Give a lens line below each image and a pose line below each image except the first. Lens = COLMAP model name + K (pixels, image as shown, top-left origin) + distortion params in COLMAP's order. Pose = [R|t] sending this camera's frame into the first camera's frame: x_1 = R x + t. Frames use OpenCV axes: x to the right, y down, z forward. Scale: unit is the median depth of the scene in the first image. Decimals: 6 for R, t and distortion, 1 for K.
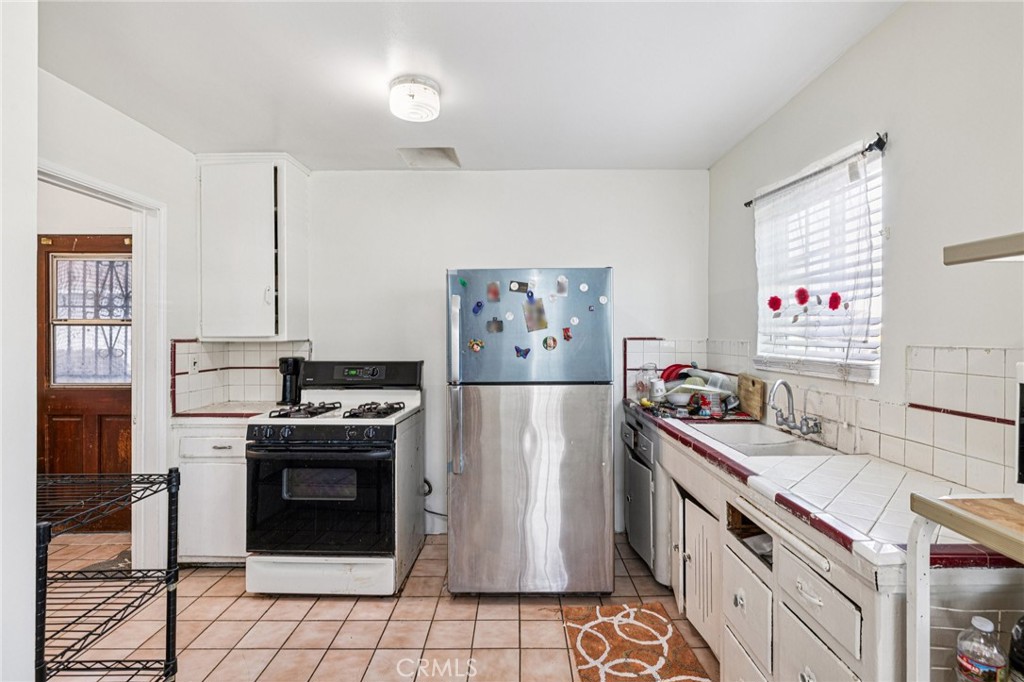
lens RADIAL K [[477.4, 0, 524.9], [0, 477.4, 336.6], [0, 0, 1]] dist [-0.002824, 0.000439]
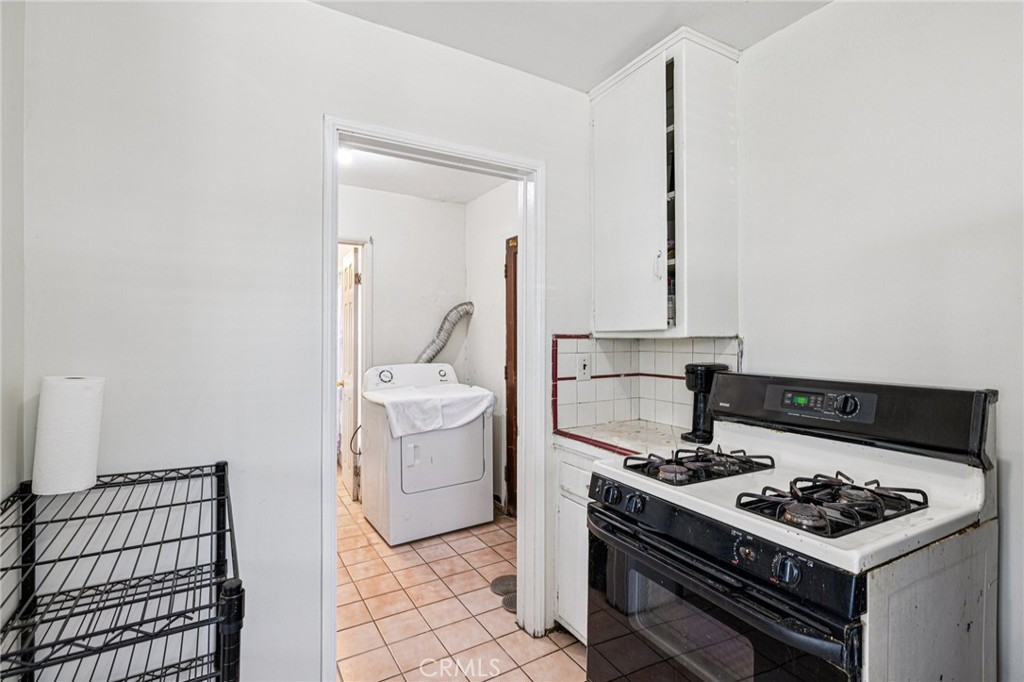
lens RADIAL K [[477.4, 0, 524.9], [0, 477.4, 336.6], [0, 0, 1]] dist [-0.002824, 0.000439]
pose [[0.506171, -0.000264, -0.862433, -0.081256], [-0.002423, 0.999996, -0.001729, 0.010146], [0.862430, 0.002965, 0.506168, 0.521866]]
